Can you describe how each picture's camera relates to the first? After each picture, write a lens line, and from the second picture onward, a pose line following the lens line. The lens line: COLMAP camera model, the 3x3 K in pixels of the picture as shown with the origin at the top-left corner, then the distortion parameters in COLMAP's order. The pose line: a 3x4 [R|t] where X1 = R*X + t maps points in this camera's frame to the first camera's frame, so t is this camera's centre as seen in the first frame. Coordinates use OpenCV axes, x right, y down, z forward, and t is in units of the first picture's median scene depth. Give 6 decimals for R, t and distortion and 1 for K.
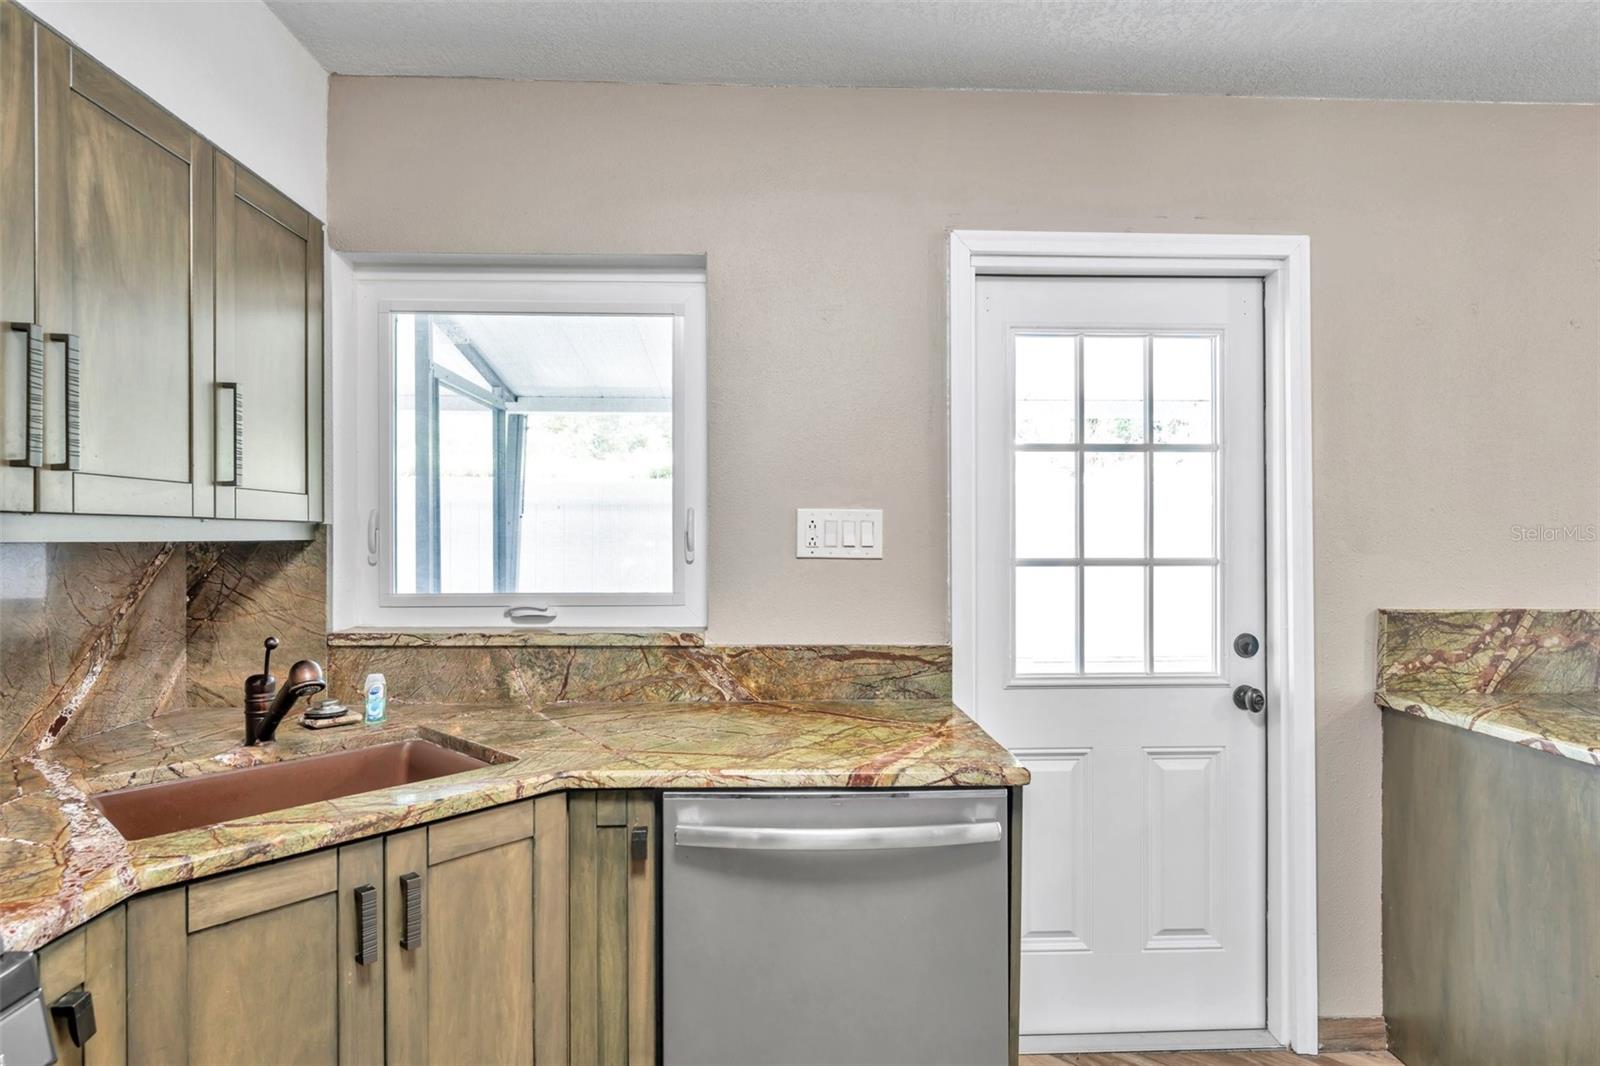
lens RADIAL K [[859.2, 0, 805.1], [0, 859.2, 535.9], [0, 0, 1]] dist [0.001785, -0.000326]
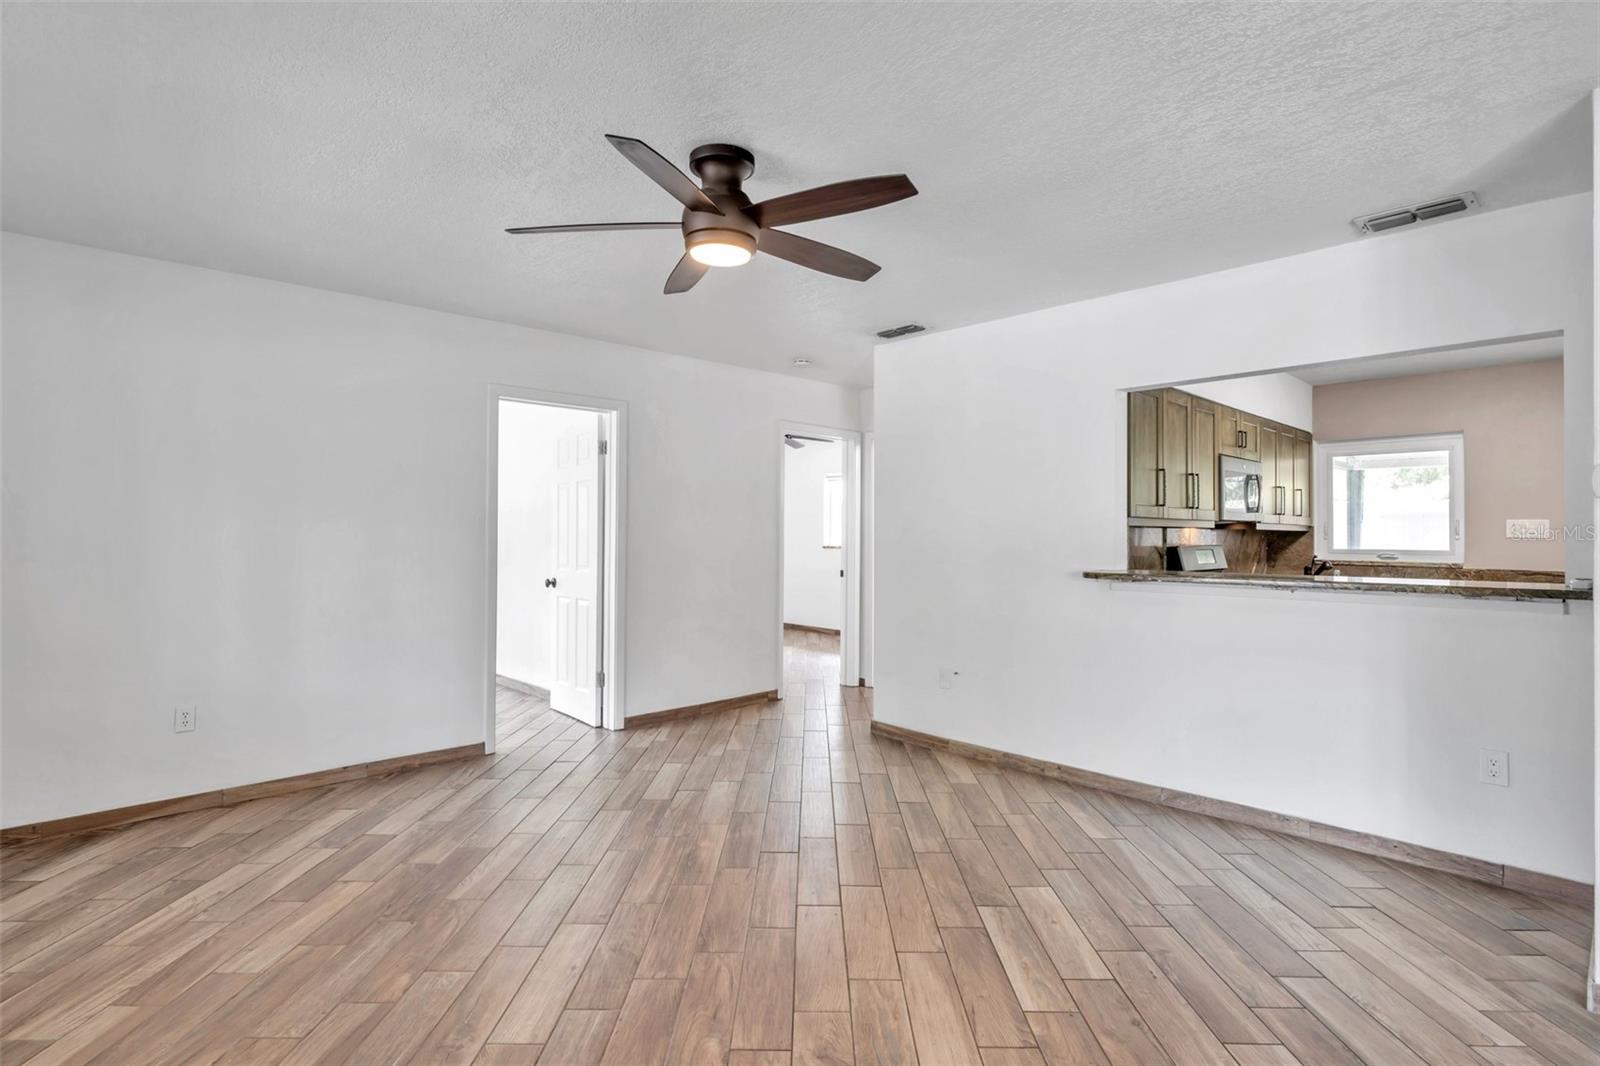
lens RADIAL K [[815.7, 0, 796.2], [0, 815.7, 525.4], [0, 0, 1]] dist [-0.002428, -0.000802]
pose [[0.657893, -0.004061, -0.753101, 0.492151], [-0.007281, 0.999904, -0.011752, 0.036385], [0.753076, 0.013214, 0.657800, -2.602823]]
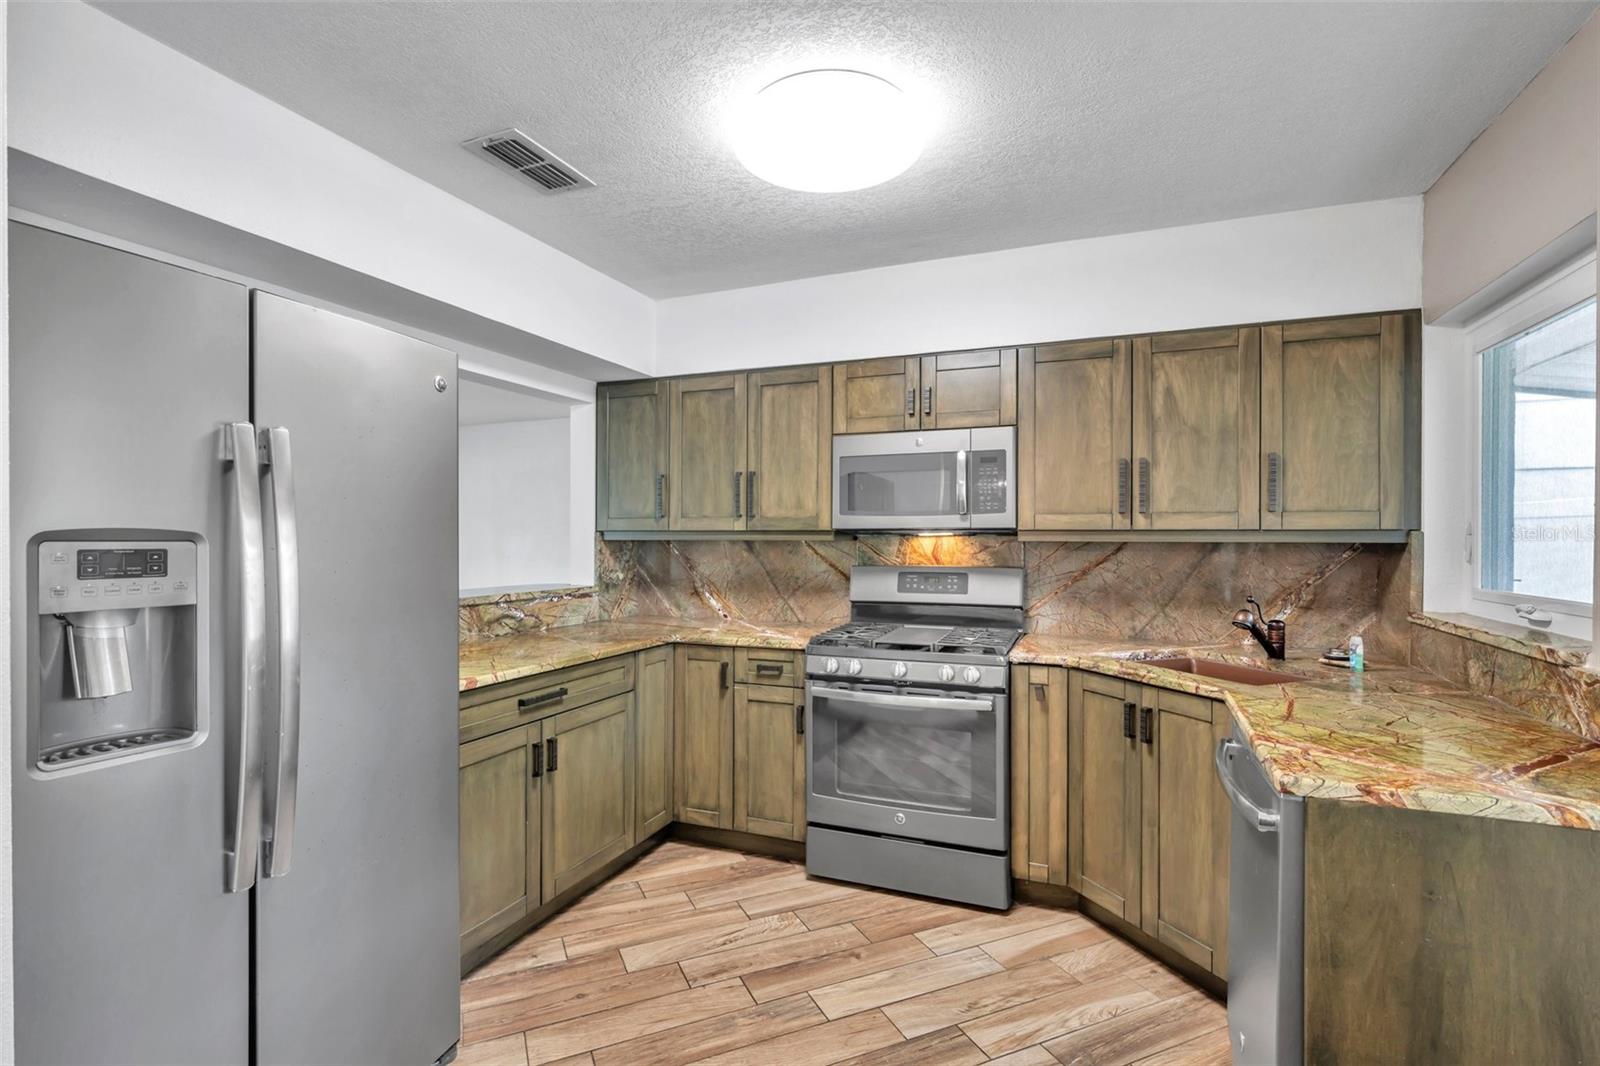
lens RADIAL K [[739.1, 0, 800.0], [0, 739.1, 533.0], [0, 0, 1]] dist [0.001785, -0.000060]
pose [[-0.415231, -0.005245, -0.909701, 0.958635], [-0.000935, 0.999985, -0.005339, -0.003688], [0.909715, -0.001366, -0.415230, 0.641846]]
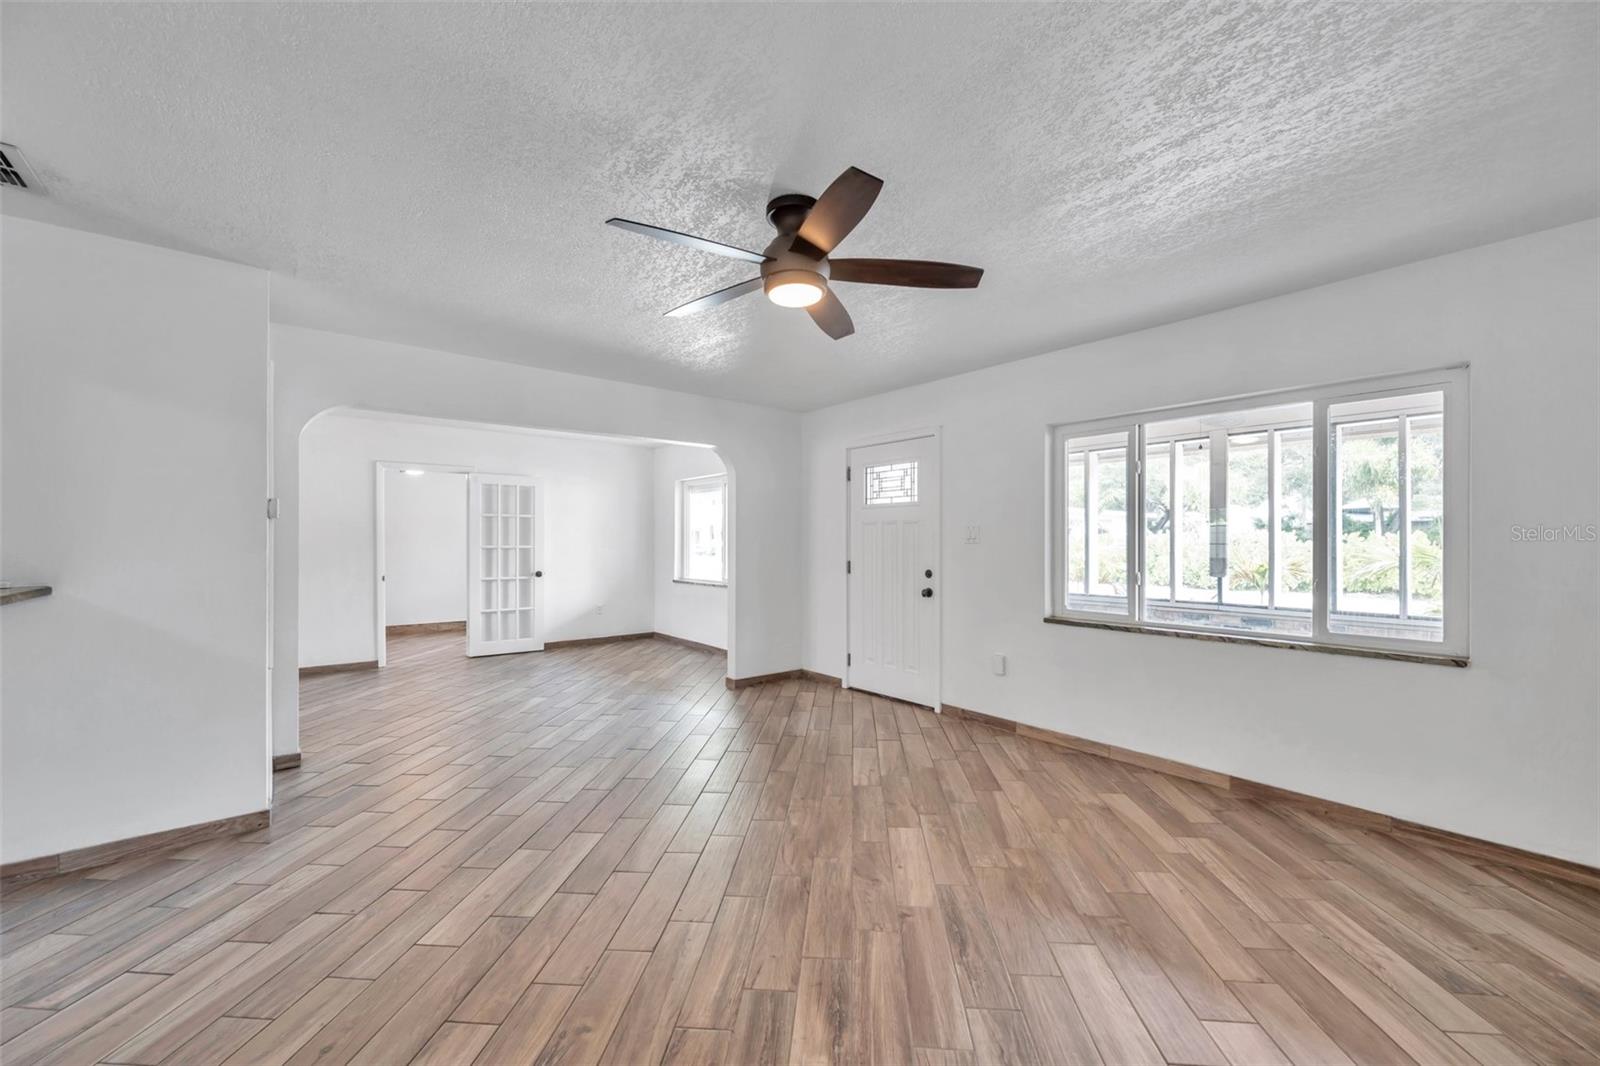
lens RADIAL K [[629.6, 0, 807.2], [0, 629.6, 539.0], [0, 0, 1]] dist [-0.000417, 0.000018]
pose [[-0.612481, 0.006241, 0.790461, -1.481011], [0.002201, 0.999978, -0.006190, 0.036967], [-0.790482, -0.002051, -0.612482, -1.161246]]
